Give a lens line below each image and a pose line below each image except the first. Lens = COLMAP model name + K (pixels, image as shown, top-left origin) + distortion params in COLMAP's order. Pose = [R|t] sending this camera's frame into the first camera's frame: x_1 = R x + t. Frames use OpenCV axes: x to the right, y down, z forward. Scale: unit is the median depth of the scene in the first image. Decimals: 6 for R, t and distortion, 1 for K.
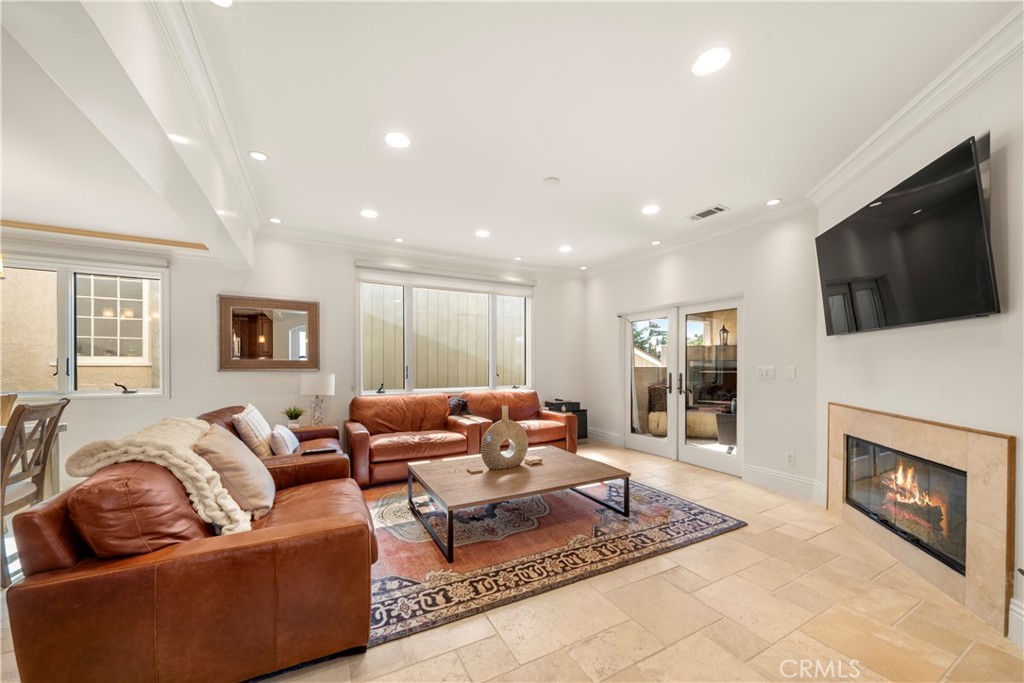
lens RADIAL K [[386.6, 0, 535.4], [0, 386.6, 366.2], [0, 0, 1]] dist [-0.005334, 0.000261]
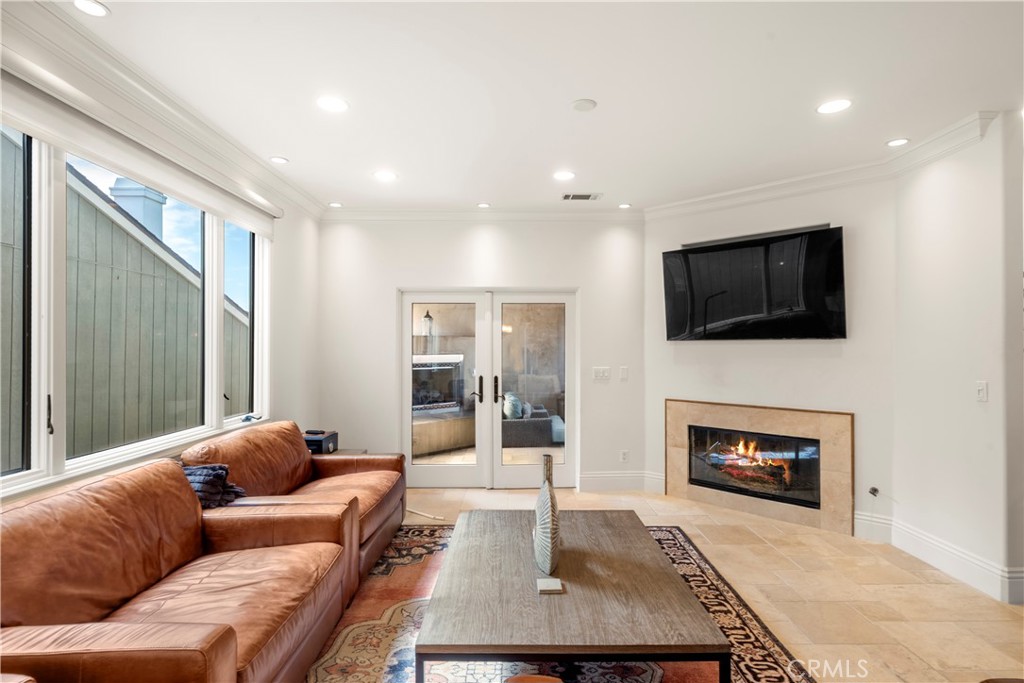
lens RADIAL K [[511.4, 0, 519.4], [0, 511.4, 340.3], [0, 0, 1]] dist [0.000444, 0.000441]
pose [[0.474083, 0.013534, 0.880376, -0.817790], [0.002041, 0.999862, -0.016470, -0.058850], [-0.880478, 0.009605, 0.473990, 0.710840]]
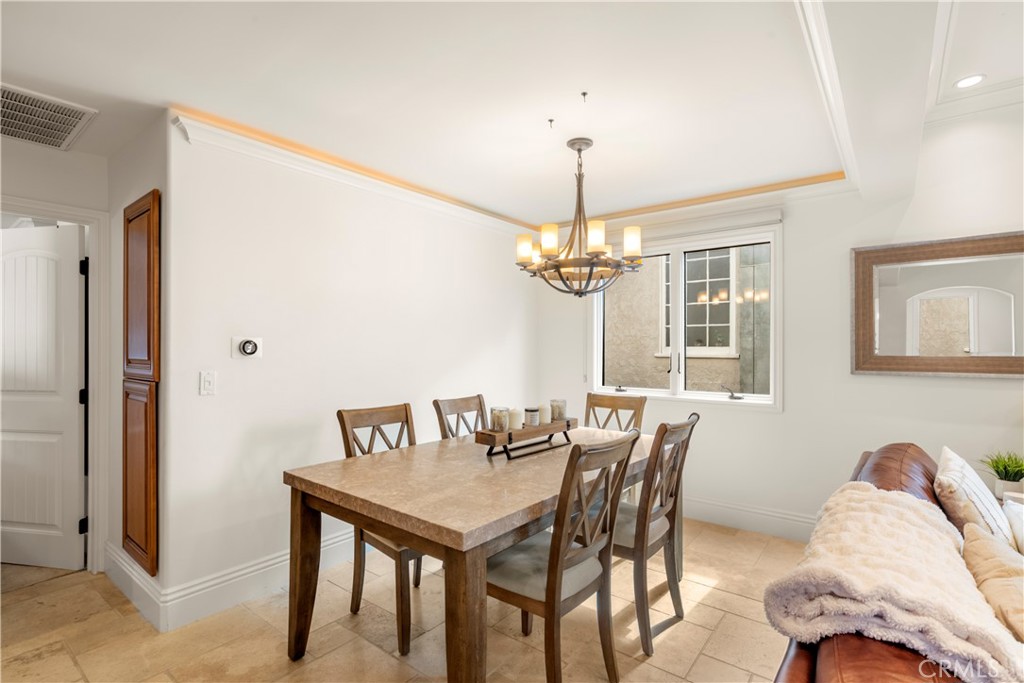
lens RADIAL K [[484.0, 0, 503.6], [0, 484.0, 361.1], [0, 0, 1]] dist [0.014759, -0.000119]
pose [[0.391846, 0.025397, -0.919680, -0.419476], [-0.002523, 0.999645, 0.026530, -0.034143], [0.920028, -0.008075, 0.391770, 0.239487]]
